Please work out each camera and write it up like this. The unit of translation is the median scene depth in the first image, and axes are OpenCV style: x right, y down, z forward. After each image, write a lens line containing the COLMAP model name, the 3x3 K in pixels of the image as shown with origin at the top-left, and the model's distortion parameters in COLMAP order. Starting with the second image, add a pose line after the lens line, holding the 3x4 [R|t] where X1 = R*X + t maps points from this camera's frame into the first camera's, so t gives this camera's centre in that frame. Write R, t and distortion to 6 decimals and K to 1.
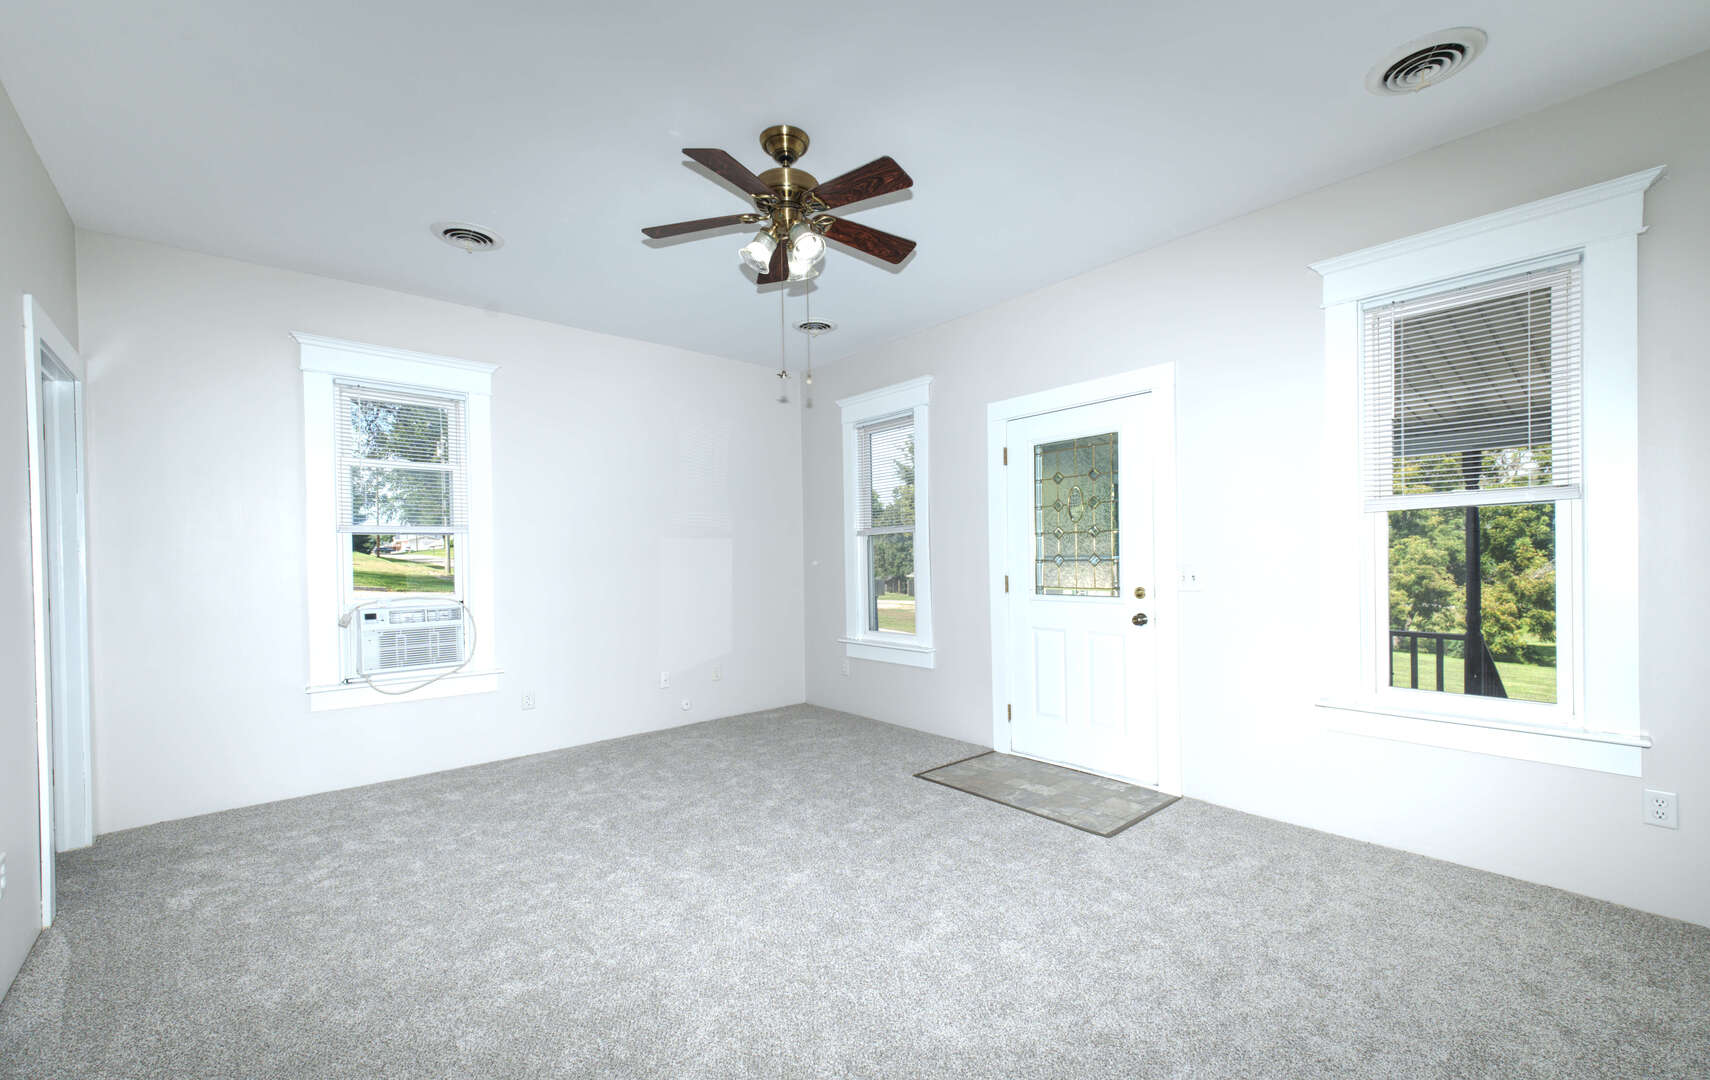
lens RADIAL K [[710.8, 0, 855.7], [0, 710.8, 553.9], [0, 0, 1]] dist [0.001160, 0.000088]
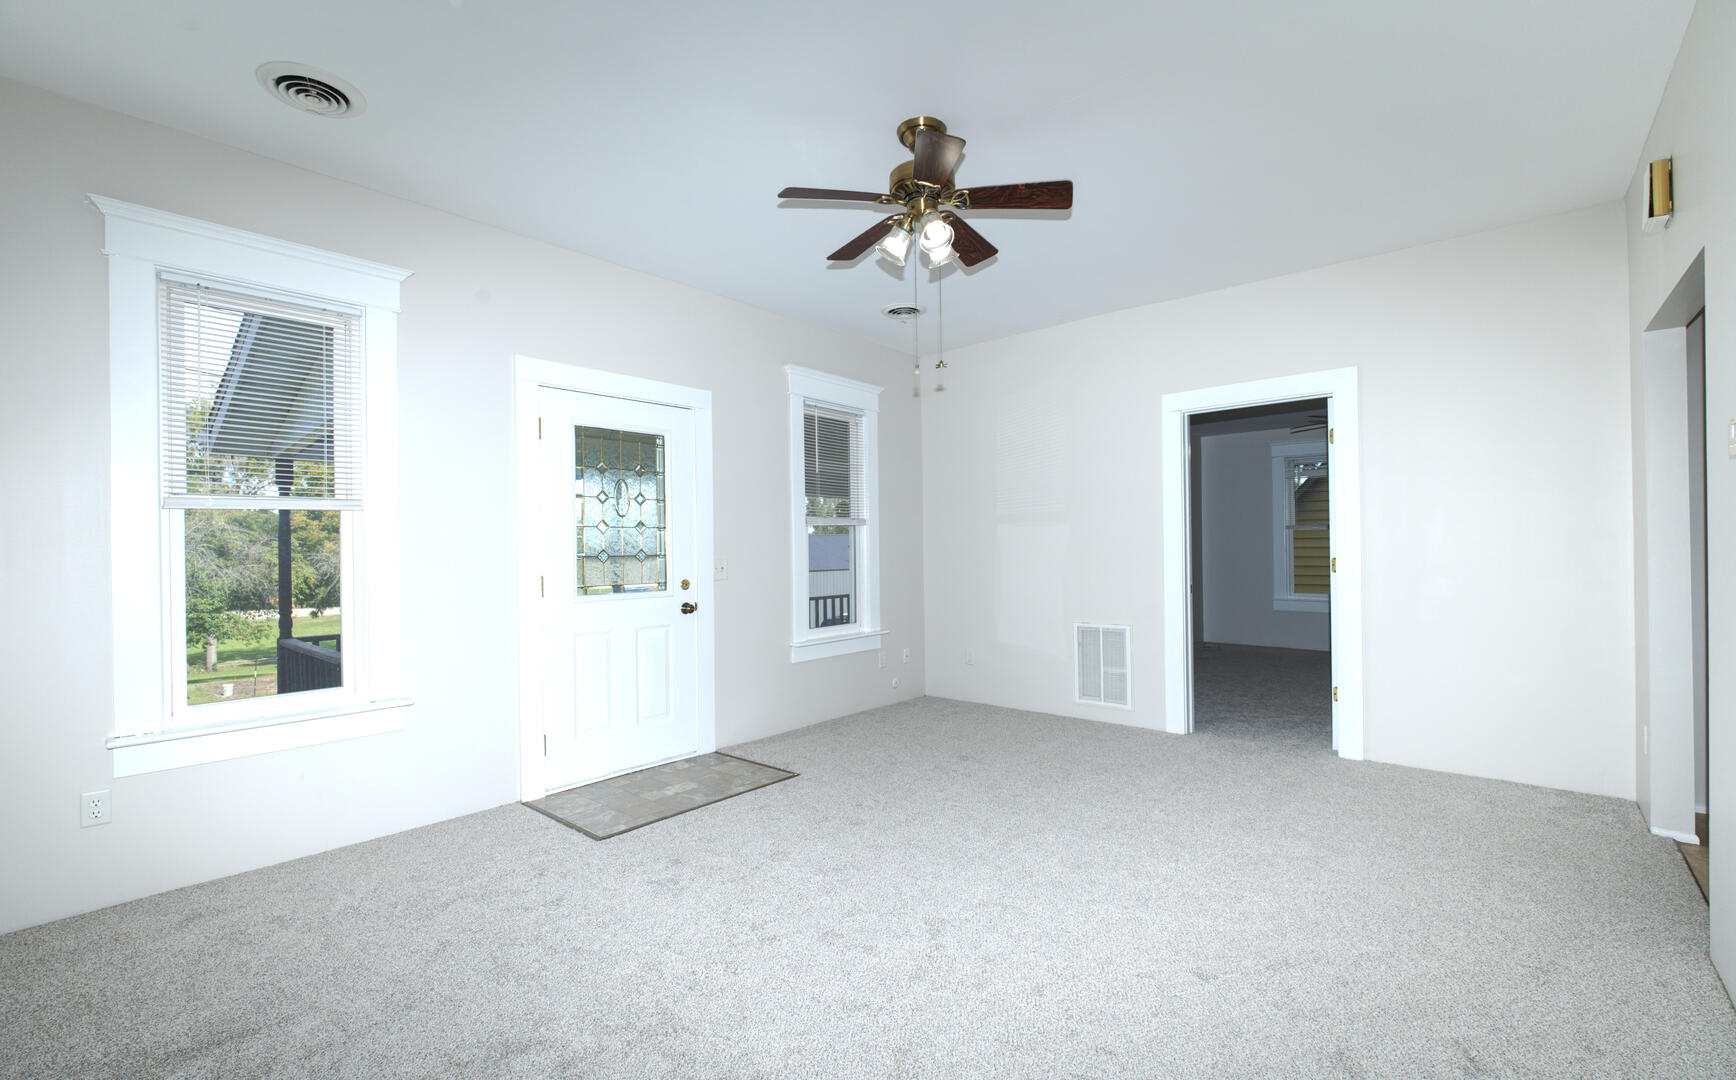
lens RADIAL K [[733.3, 0, 862.2], [0, 733.3, 549.0], [0, 0, 1]] dist [0.000232, 0.000010]
pose [[-0.152327, 0.016075, 0.988199, -0.772484], [0.006840, 0.999861, -0.015211, 0.017425], [-0.988306, 0.004442, -0.152416, 0.886295]]
